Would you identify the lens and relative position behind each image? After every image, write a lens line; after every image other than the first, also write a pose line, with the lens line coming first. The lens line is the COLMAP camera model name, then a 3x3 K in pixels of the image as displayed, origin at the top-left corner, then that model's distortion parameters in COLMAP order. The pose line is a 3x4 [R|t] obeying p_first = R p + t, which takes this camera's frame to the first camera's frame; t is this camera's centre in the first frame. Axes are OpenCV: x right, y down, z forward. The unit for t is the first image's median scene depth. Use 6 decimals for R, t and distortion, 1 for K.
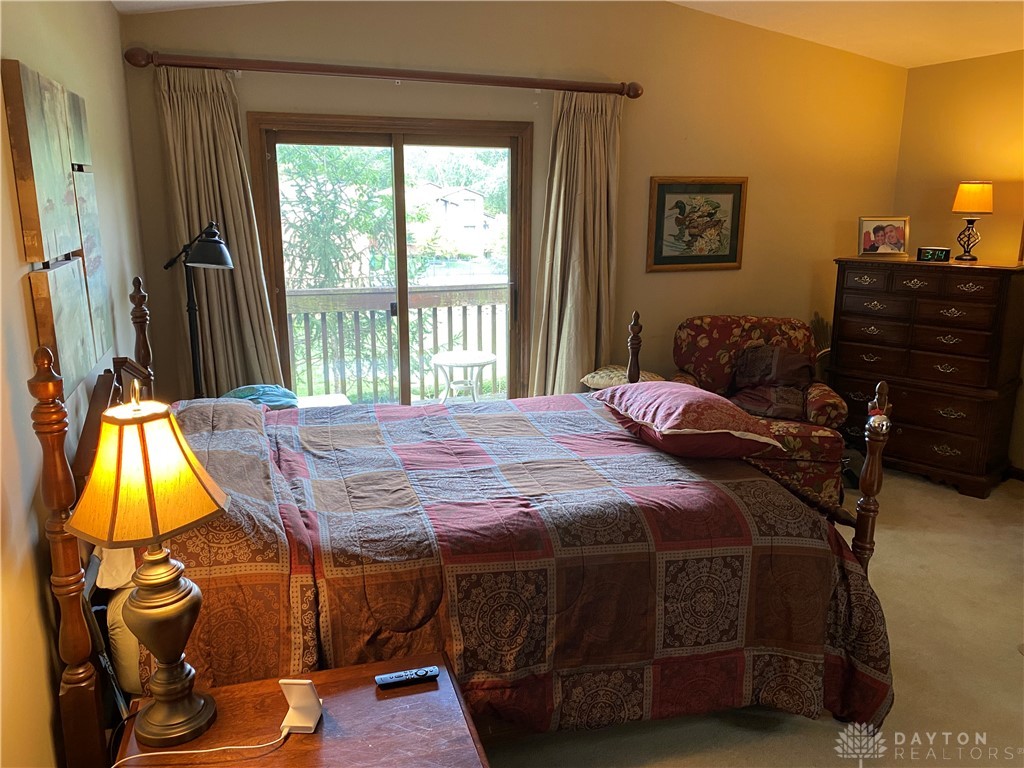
lens RADIAL K [[778.5, 0, 510.4], [0, 778.5, 368.0], [0, 0, 1]] dist [0.056504, -0.064491]
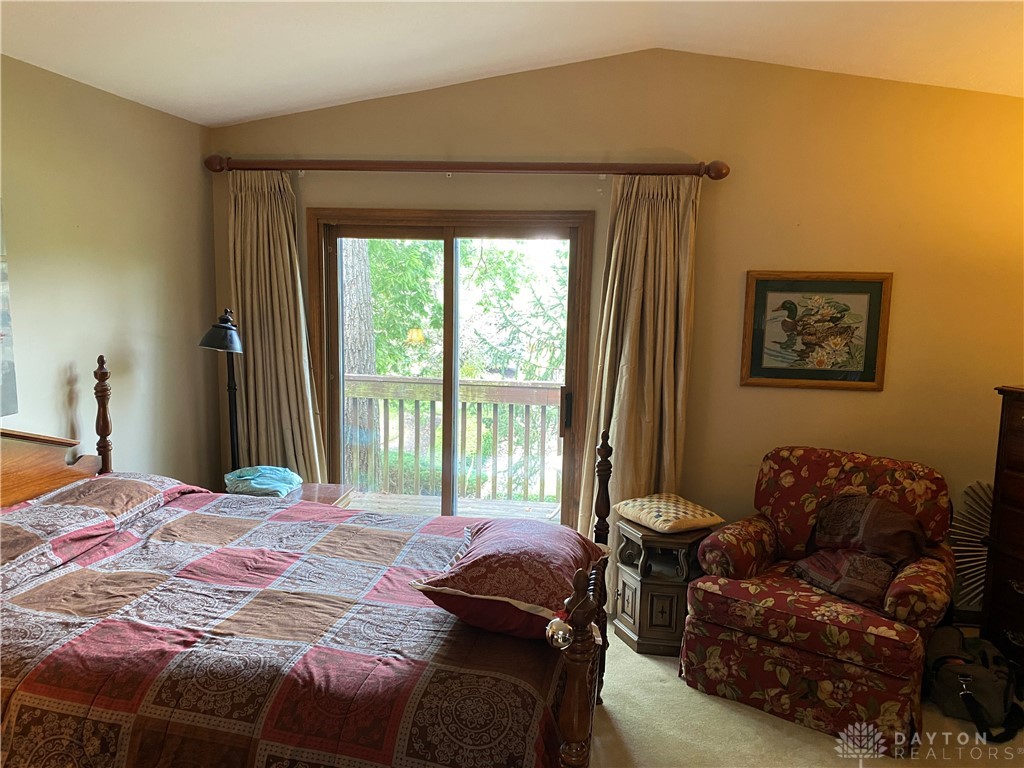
lens RADIAL K [[778.5, 0, 515.9], [0, 778.5, 385.7], [0, 0, 1]] dist [0.056504, -0.064491]
pose [[0.890638, 0.073452, -0.448740, 0.454919], [-0.115169, 0.991127, -0.066351, -0.056510], [0.439885, 0.110776, 0.891196, 0.230128]]
